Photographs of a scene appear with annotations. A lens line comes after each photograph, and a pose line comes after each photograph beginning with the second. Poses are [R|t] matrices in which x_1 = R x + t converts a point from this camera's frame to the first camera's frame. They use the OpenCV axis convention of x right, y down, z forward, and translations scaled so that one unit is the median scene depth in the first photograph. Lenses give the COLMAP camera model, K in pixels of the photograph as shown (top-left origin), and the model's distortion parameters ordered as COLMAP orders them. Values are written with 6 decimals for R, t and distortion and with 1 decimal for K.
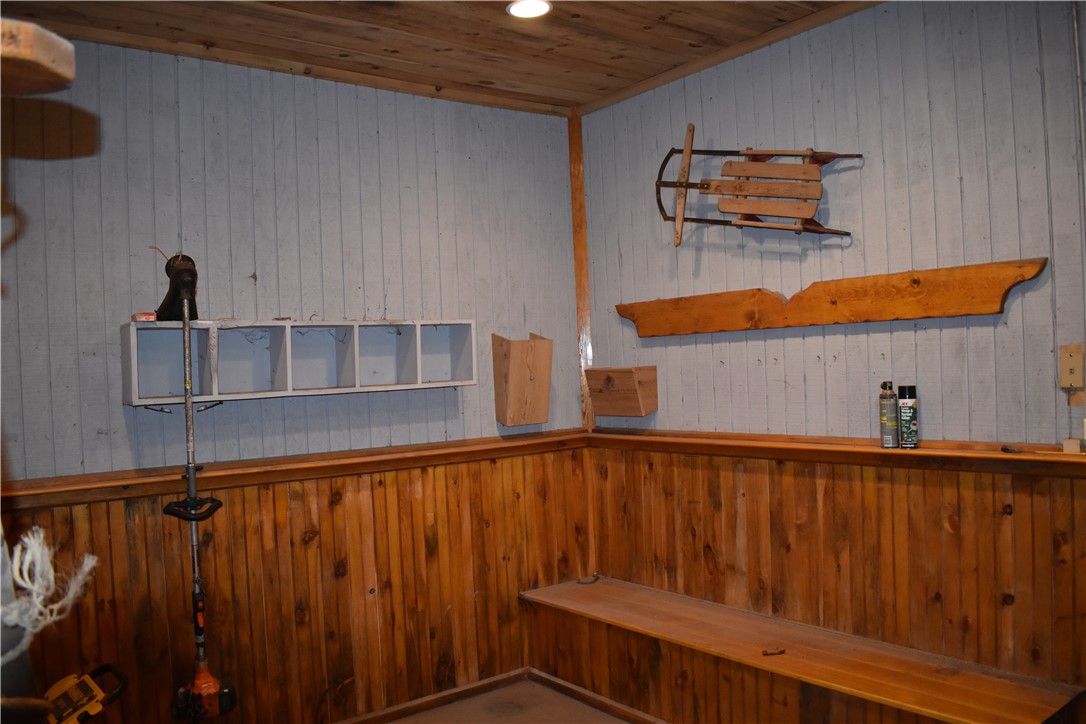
lens RADIAL K [[859.8, 0, 542.4], [0, 859.8, 371.4], [0, 0, 1]] dist [-0.087897, 0.006331]
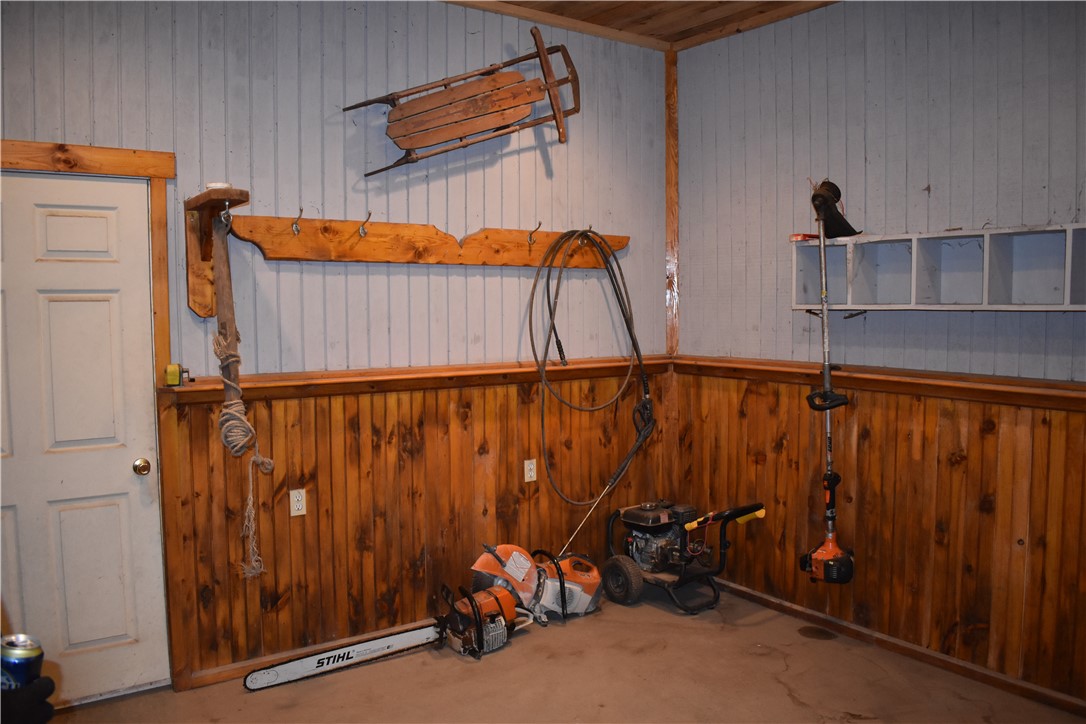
lens RADIAL K [[859.8, 0, 541.3], [0, 859.8, 353.7], [0, 0, 1]] dist [-0.087897, 0.006331]
pose [[-0.017425, 0.109299, -0.993856, 0.656418], [0.000356, 0.994008, 0.109310, -0.026508], [0.999848, 0.001551, -0.017360, 0.549486]]
